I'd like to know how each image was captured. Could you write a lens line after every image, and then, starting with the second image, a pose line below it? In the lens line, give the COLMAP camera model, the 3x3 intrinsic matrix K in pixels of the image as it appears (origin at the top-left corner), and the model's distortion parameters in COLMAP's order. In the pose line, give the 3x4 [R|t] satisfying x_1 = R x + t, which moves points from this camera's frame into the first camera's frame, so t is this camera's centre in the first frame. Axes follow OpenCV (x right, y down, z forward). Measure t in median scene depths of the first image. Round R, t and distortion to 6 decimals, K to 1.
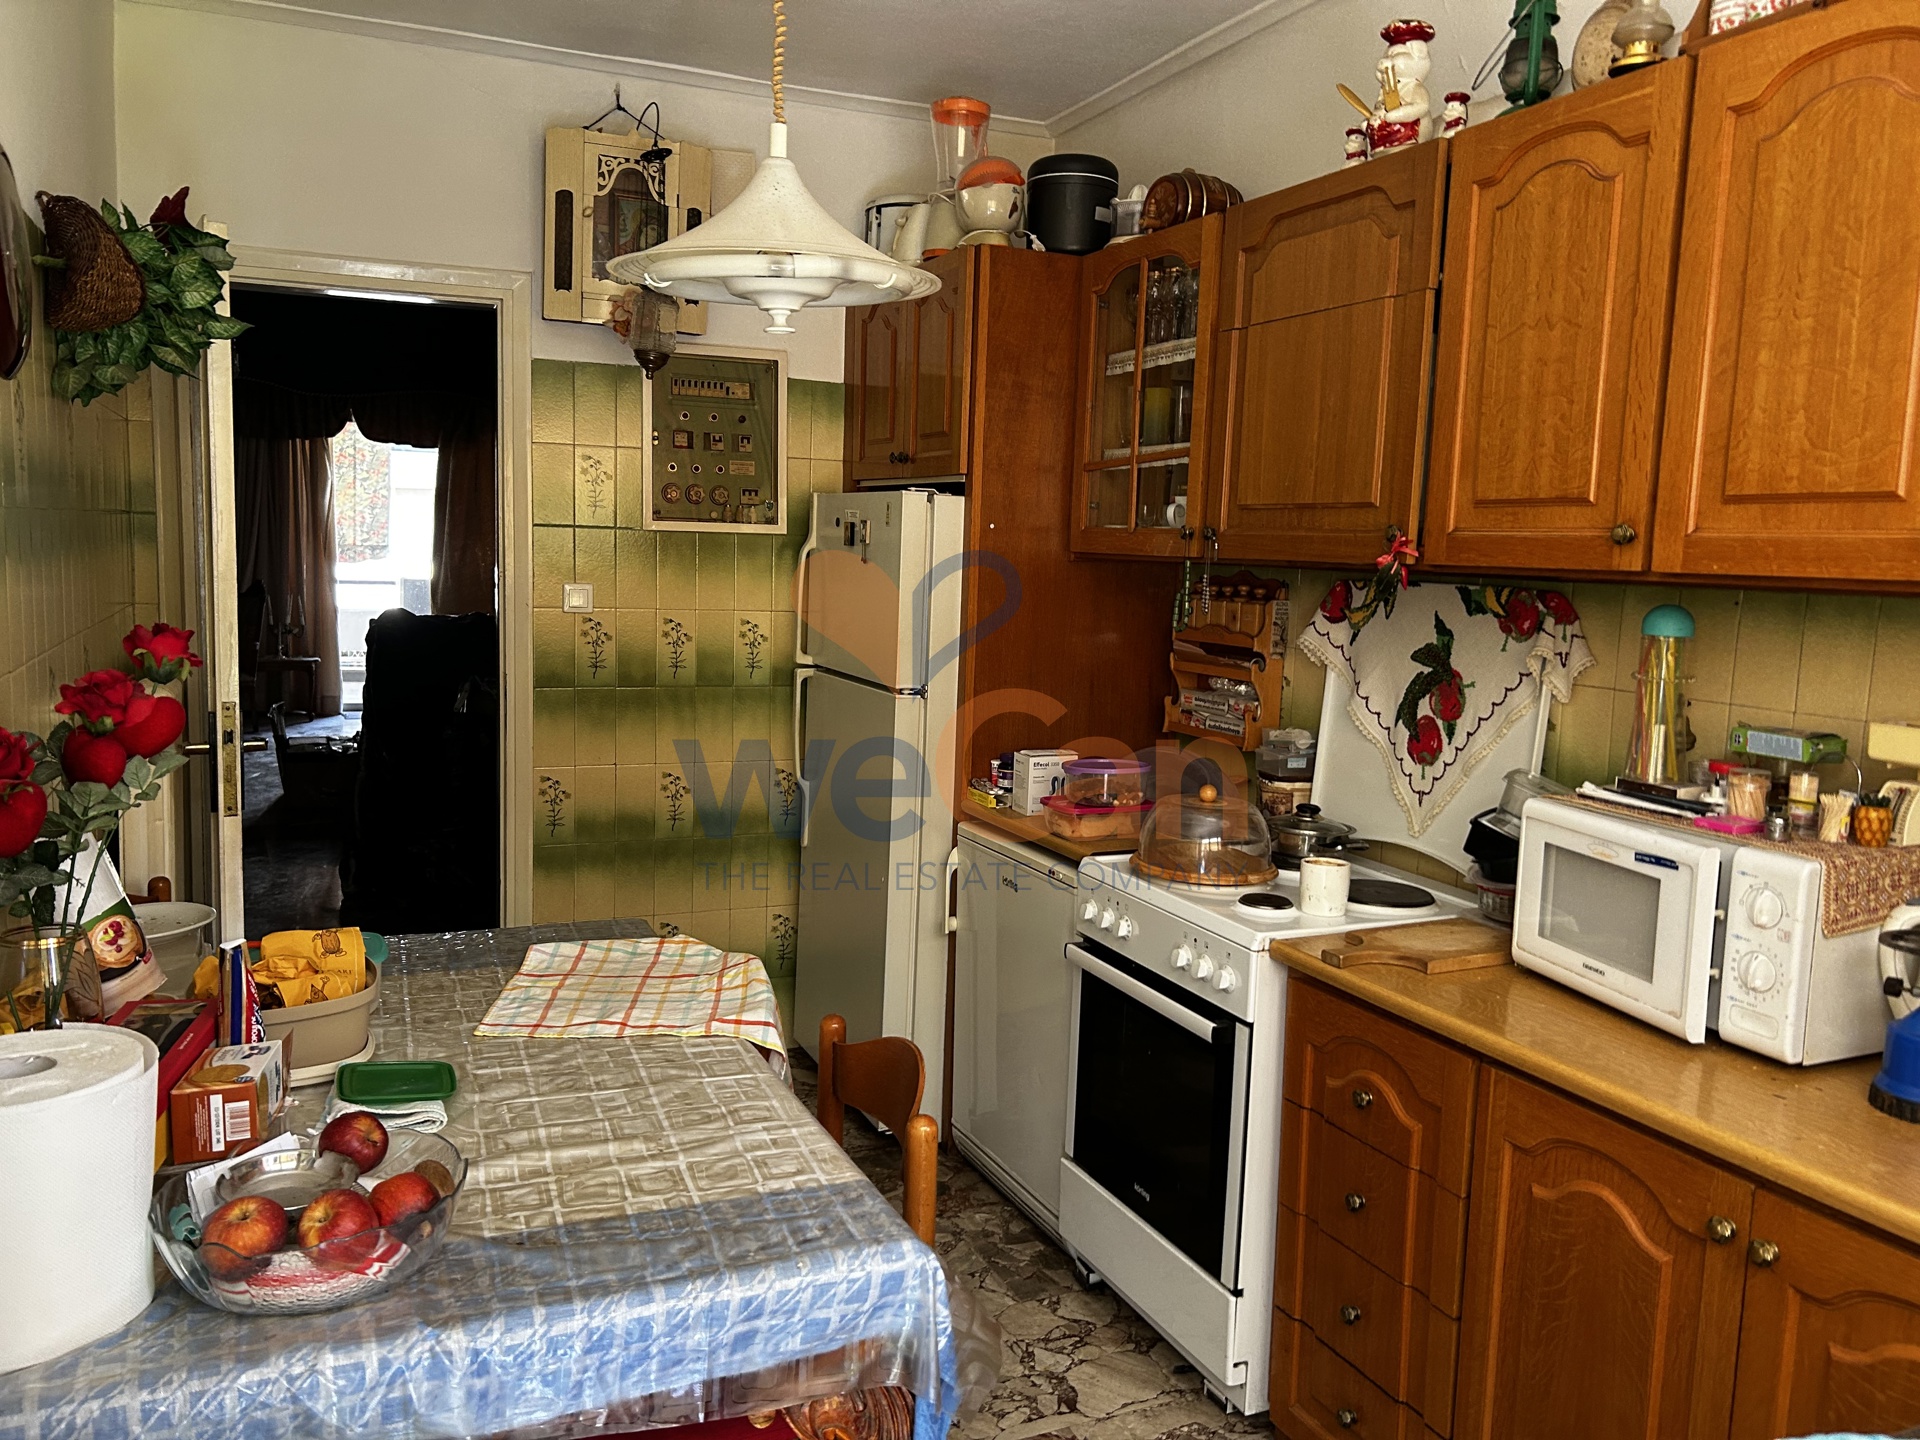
lens RADIAL K [[1443.9, 0, 960.1], [0, 1443.9, 719.0], [0, 0, 1]] dist [0.050889, -0.074502]
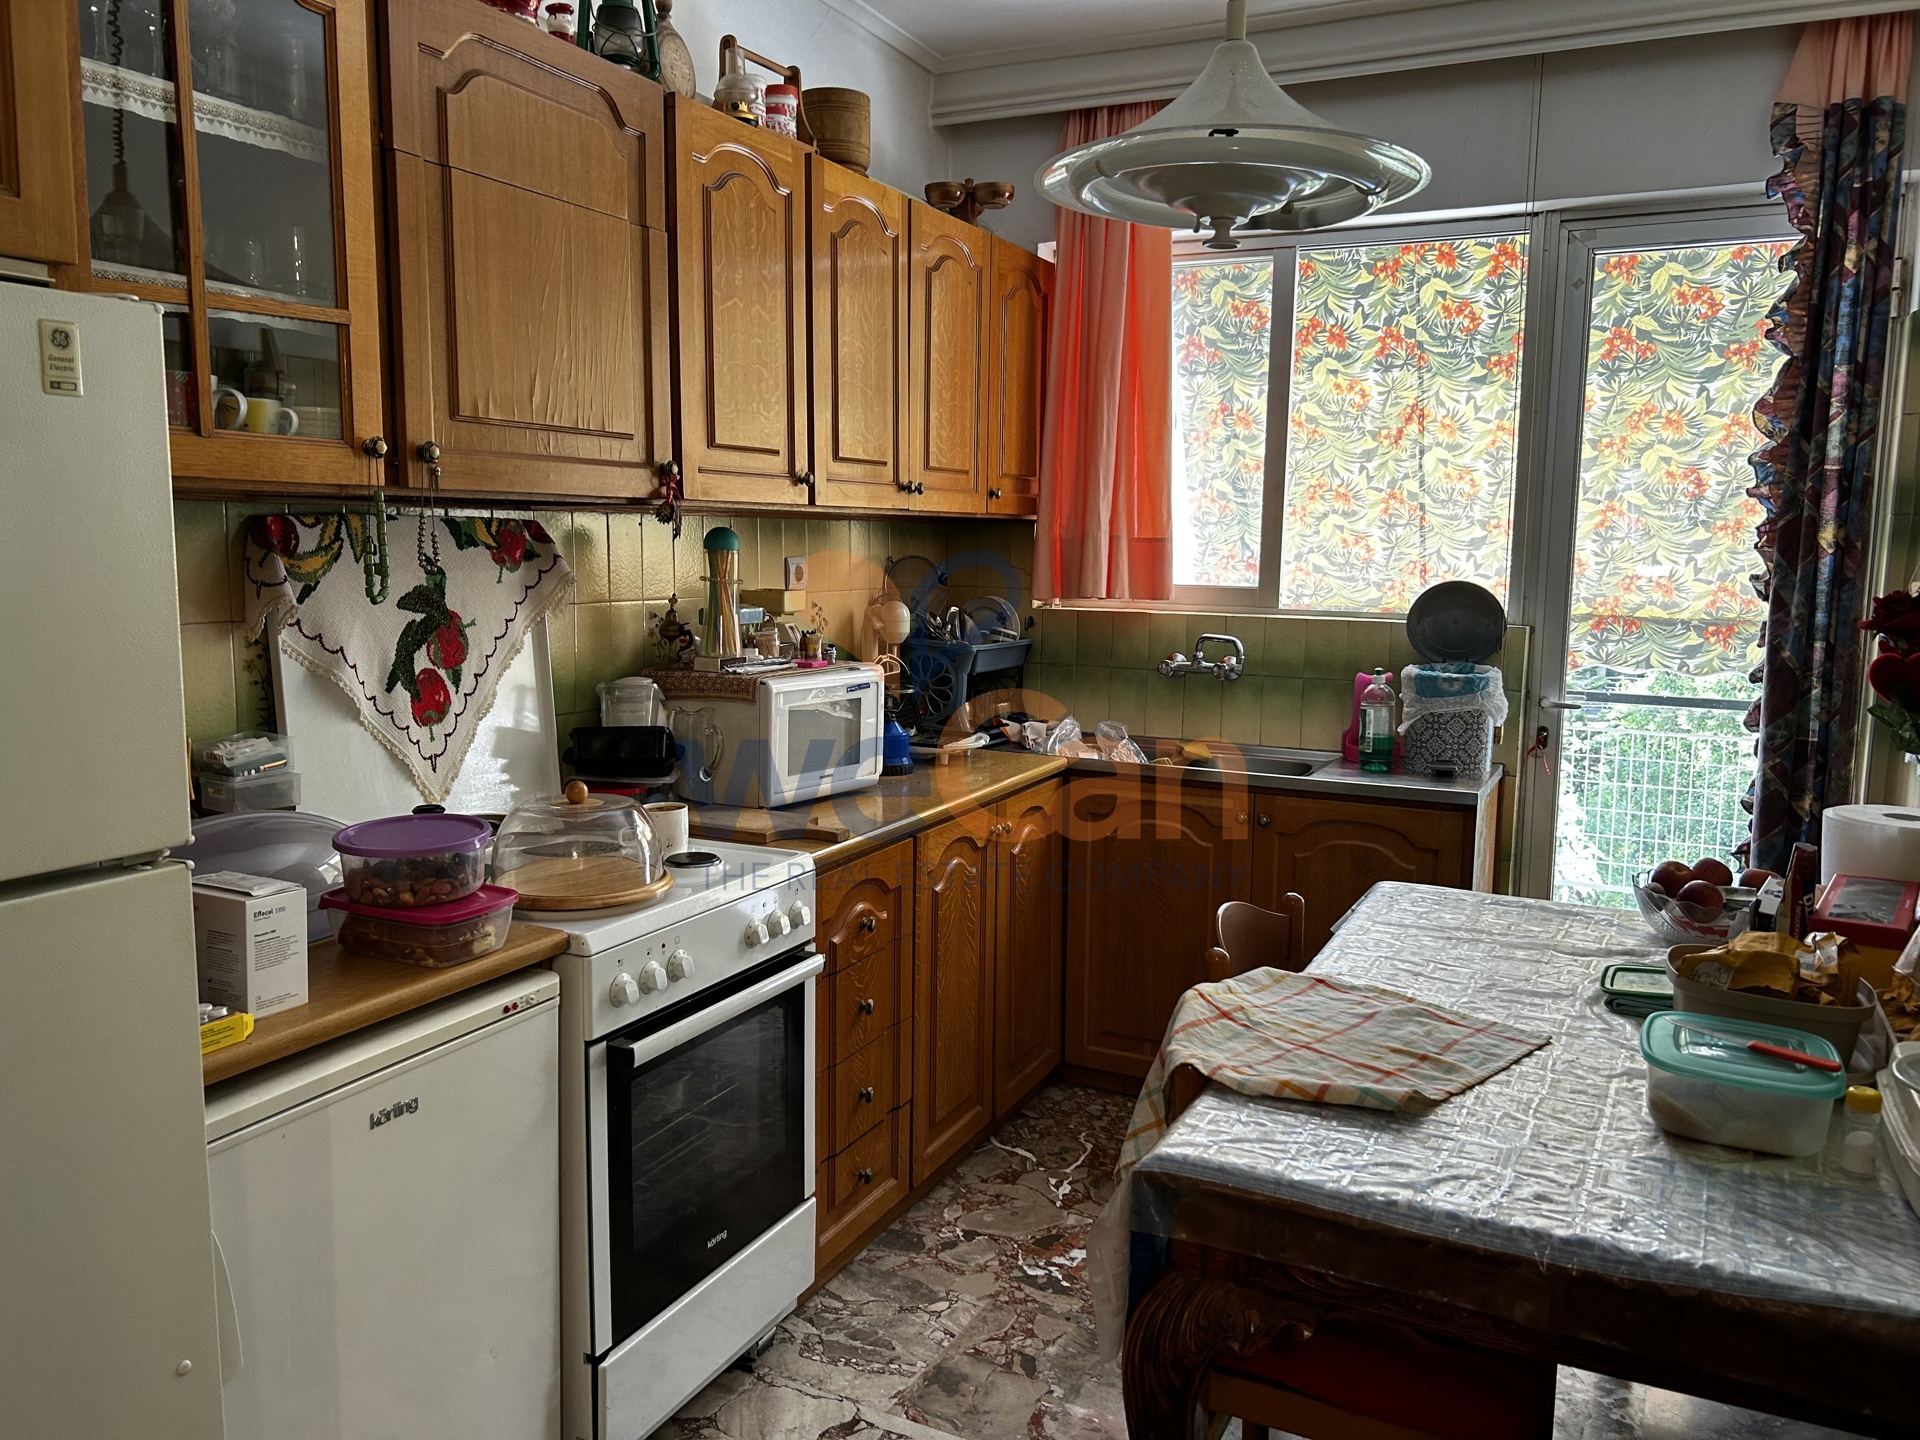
lens RADIAL K [[1443.9, 0, 961.4], [0, 1443.9, 717.6], [0, 0, 1]] dist [0.050889, -0.074502]
pose [[-0.637374, -0.143188, 0.757134, -0.552936], [0.055637, 0.971466, 0.230559, -0.158676], [-0.768544, 0.189077, -0.611220, 1.306709]]
